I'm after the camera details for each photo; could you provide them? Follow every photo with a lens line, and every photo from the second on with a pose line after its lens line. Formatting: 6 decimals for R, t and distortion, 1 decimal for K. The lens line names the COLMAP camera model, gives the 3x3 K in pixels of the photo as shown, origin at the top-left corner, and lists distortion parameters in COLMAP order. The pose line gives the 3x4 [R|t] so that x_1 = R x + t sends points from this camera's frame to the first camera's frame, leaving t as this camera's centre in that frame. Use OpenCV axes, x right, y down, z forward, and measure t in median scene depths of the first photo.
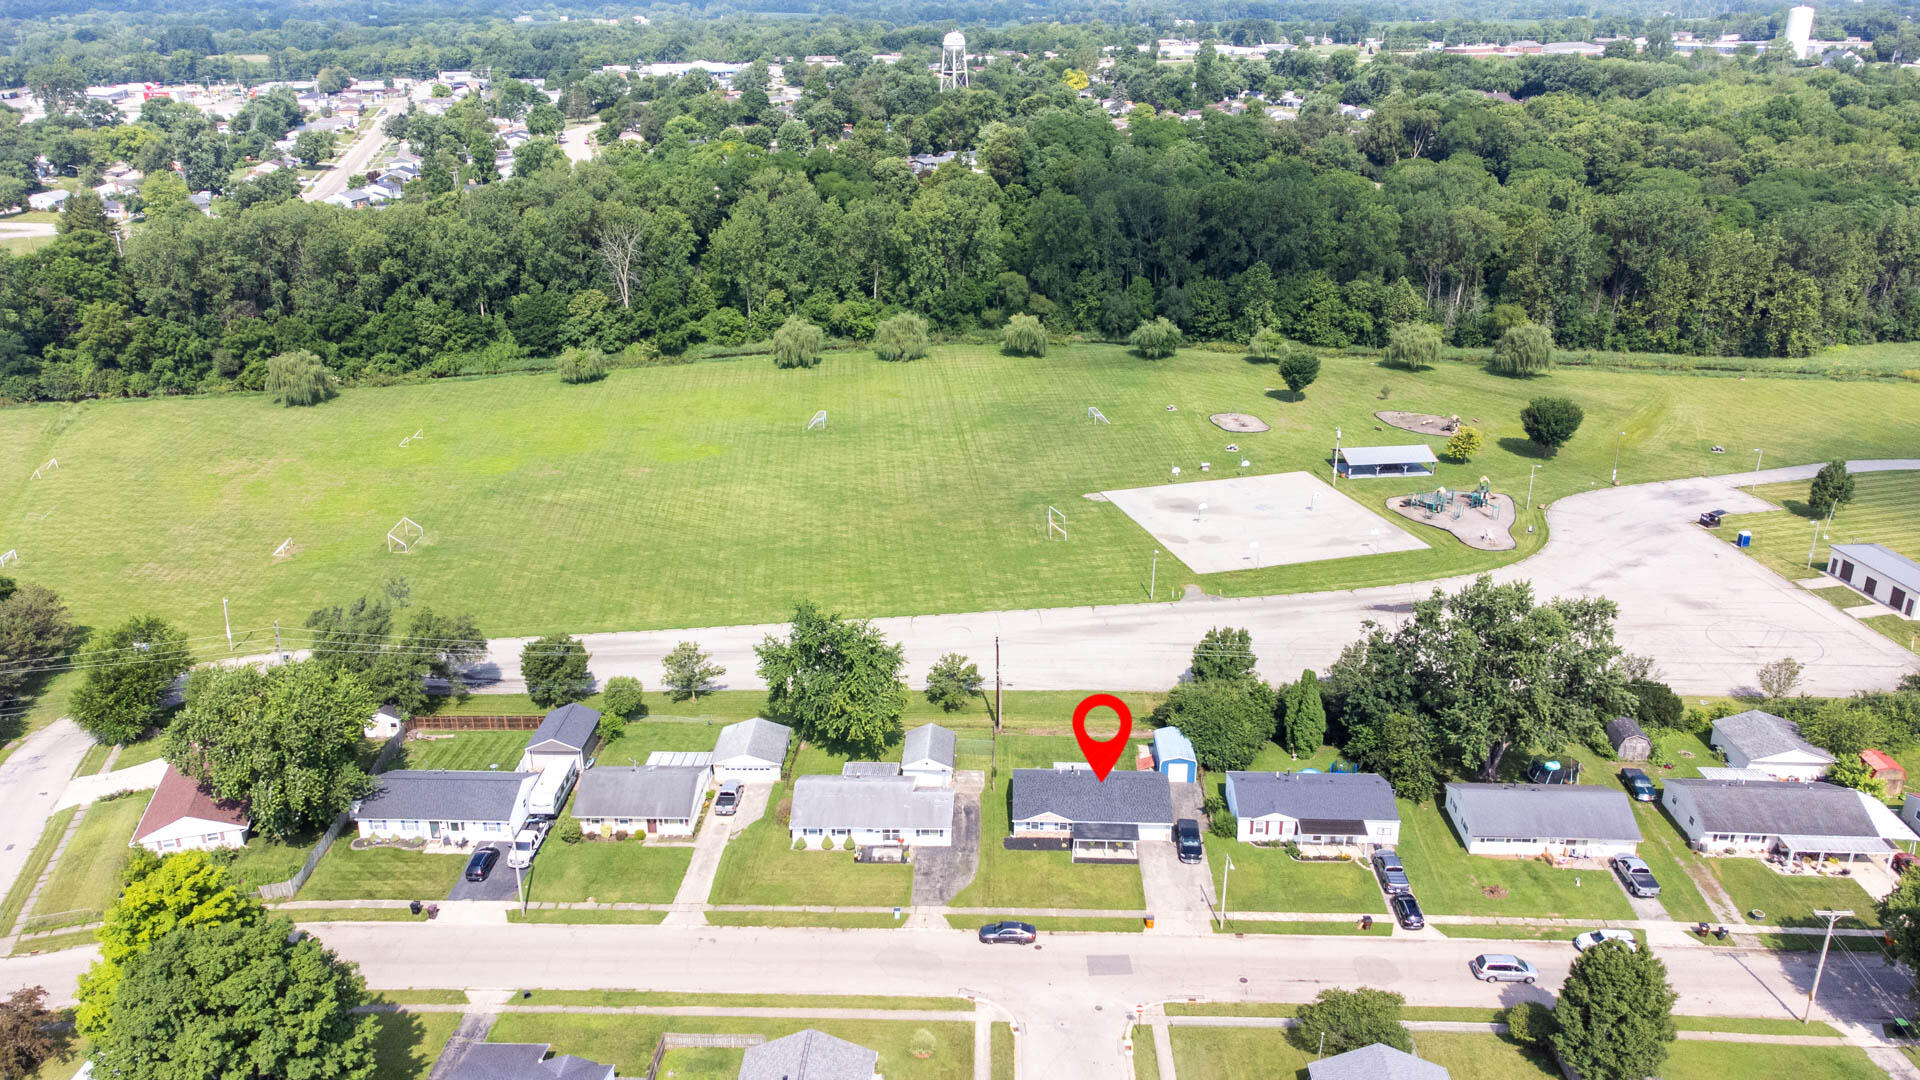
lens RADIAL K [[1422.5, 0, 955.5], [0, 1422.5, 546.7], [0, 0, 1]] dist [0.037442, 0.021669]
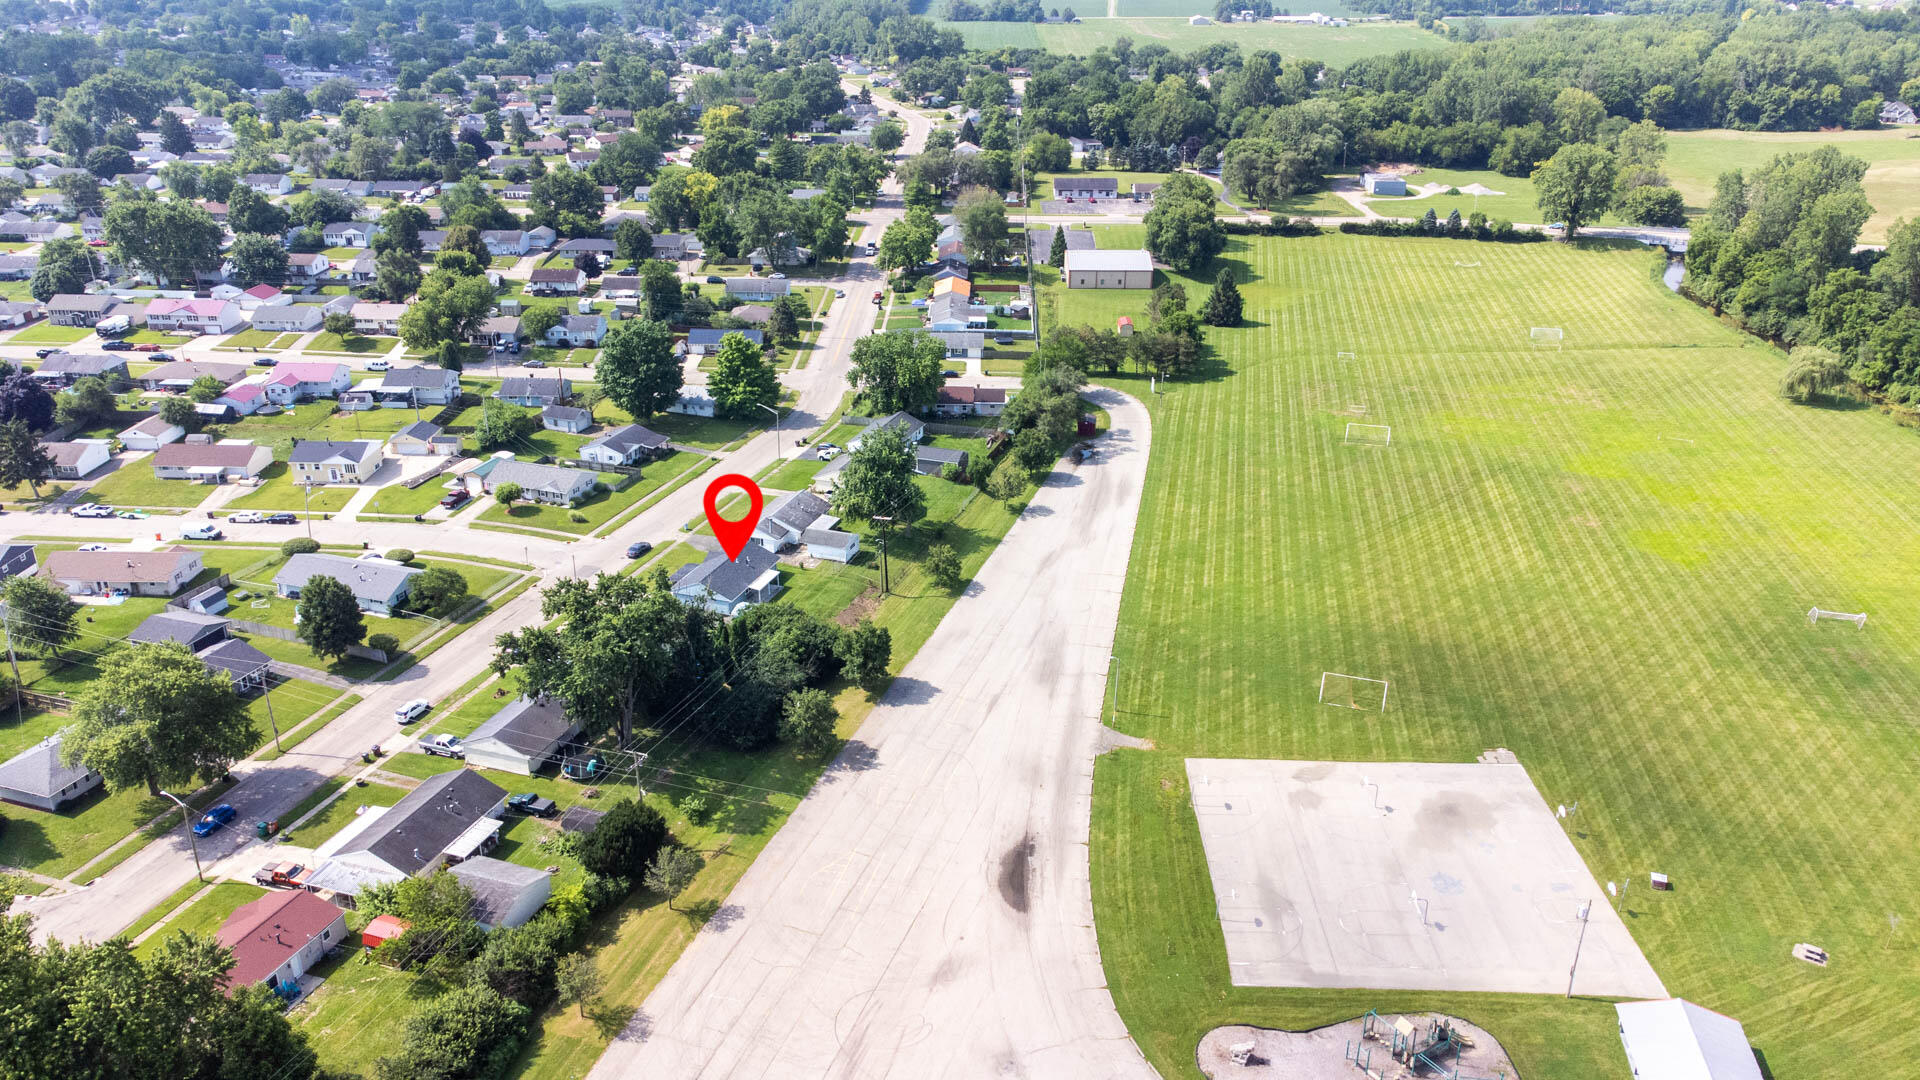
lens RADIAL K [[1422.5, 0, 955.5], [0, 1422.5, 546.7], [0, 0, 1]] dist [0.037442, 0.021669]
pose [[-0.297232, 0.389129, -0.871913, 0.842894], [-0.345545, 0.807445, 0.478153, -0.406610], [0.890085, 0.443407, -0.105537, 0.901518]]
